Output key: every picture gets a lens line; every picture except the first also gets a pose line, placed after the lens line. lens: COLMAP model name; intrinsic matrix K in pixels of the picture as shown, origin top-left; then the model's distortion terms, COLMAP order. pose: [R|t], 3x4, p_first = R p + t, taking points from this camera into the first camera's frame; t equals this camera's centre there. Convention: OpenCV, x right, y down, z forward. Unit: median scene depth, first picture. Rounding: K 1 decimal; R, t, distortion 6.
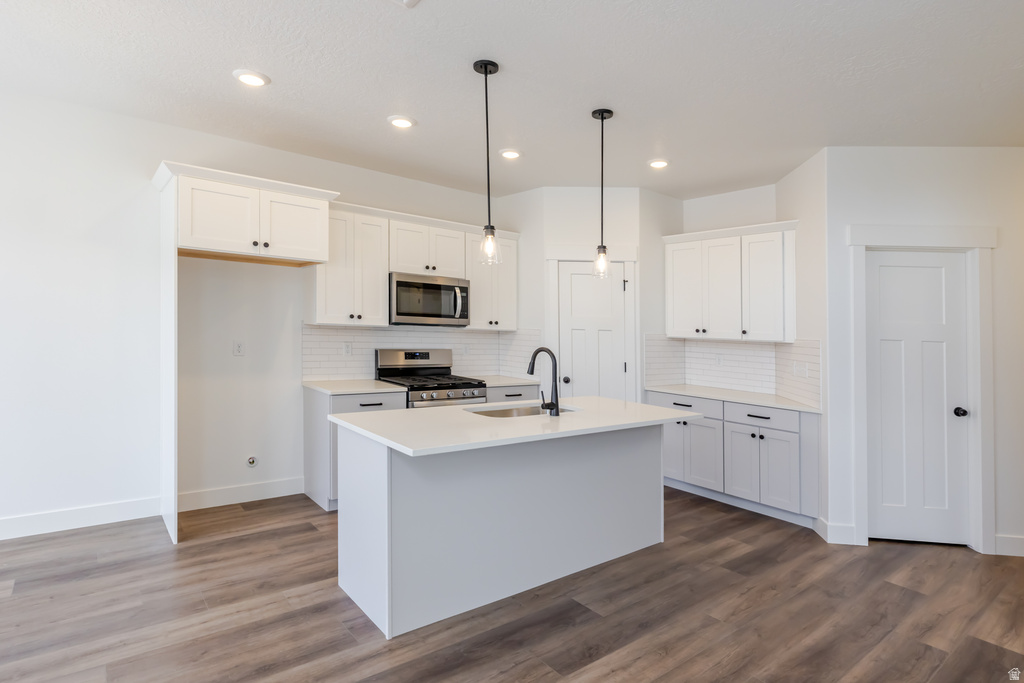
lens RADIAL K [[546.6, 0, 512.0], [0, 546.6, 341.5], [0, 0, 1]] dist [-0.000128, 0.000194]
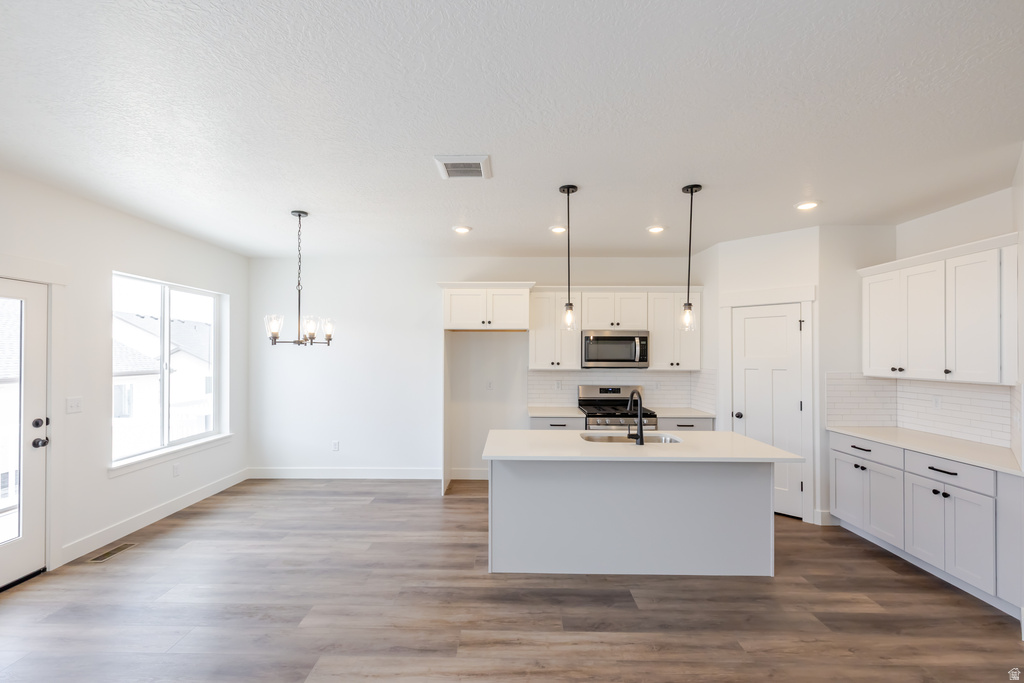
lens RADIAL K [[440.6, 0, 510.3], [0, 440.6, 372.3], [0, 0, 1]] dist [0.003121, -0.000030]
pose [[0.768709, -0.006057, -0.639570, 0.370572], [0.008880, 0.999960, 0.001203, -0.025019], [0.639537, -0.006604, 0.768732, 0.027718]]
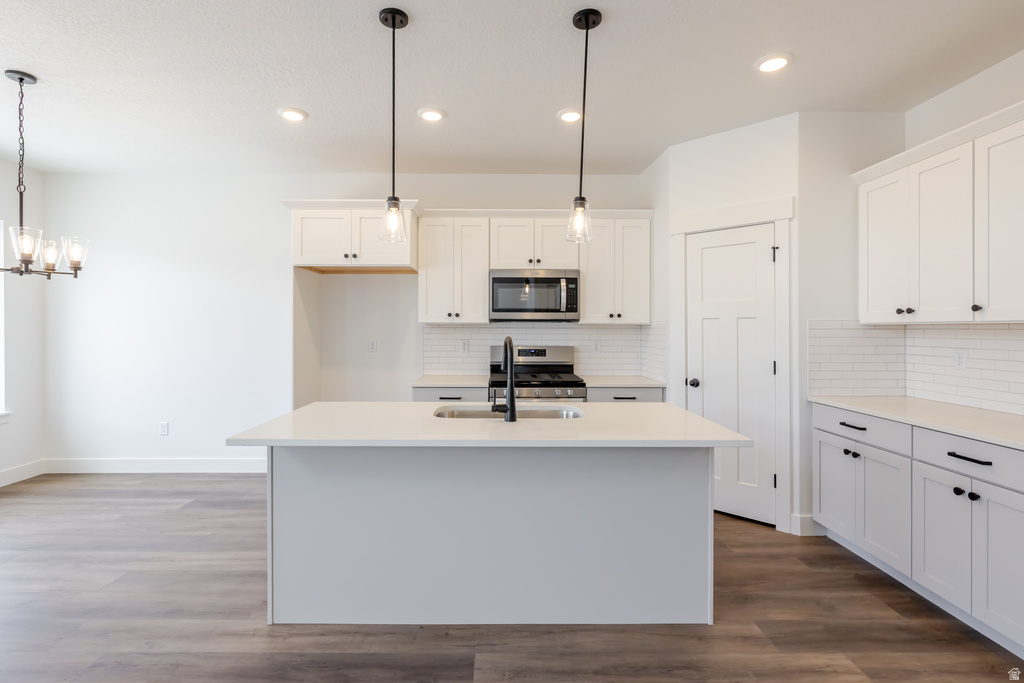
lens RADIAL K [[488.6, 0, 509.2], [0, 488.6, 353.2], [0, 0, 1]] dist [-0.004225, 0.000485]
pose [[0.782688, -0.003319, -0.622405, 0.391000], [0.010176, 0.999920, 0.007464, 0.022917], [0.622330, -0.012176, 0.782660, 0.327204]]
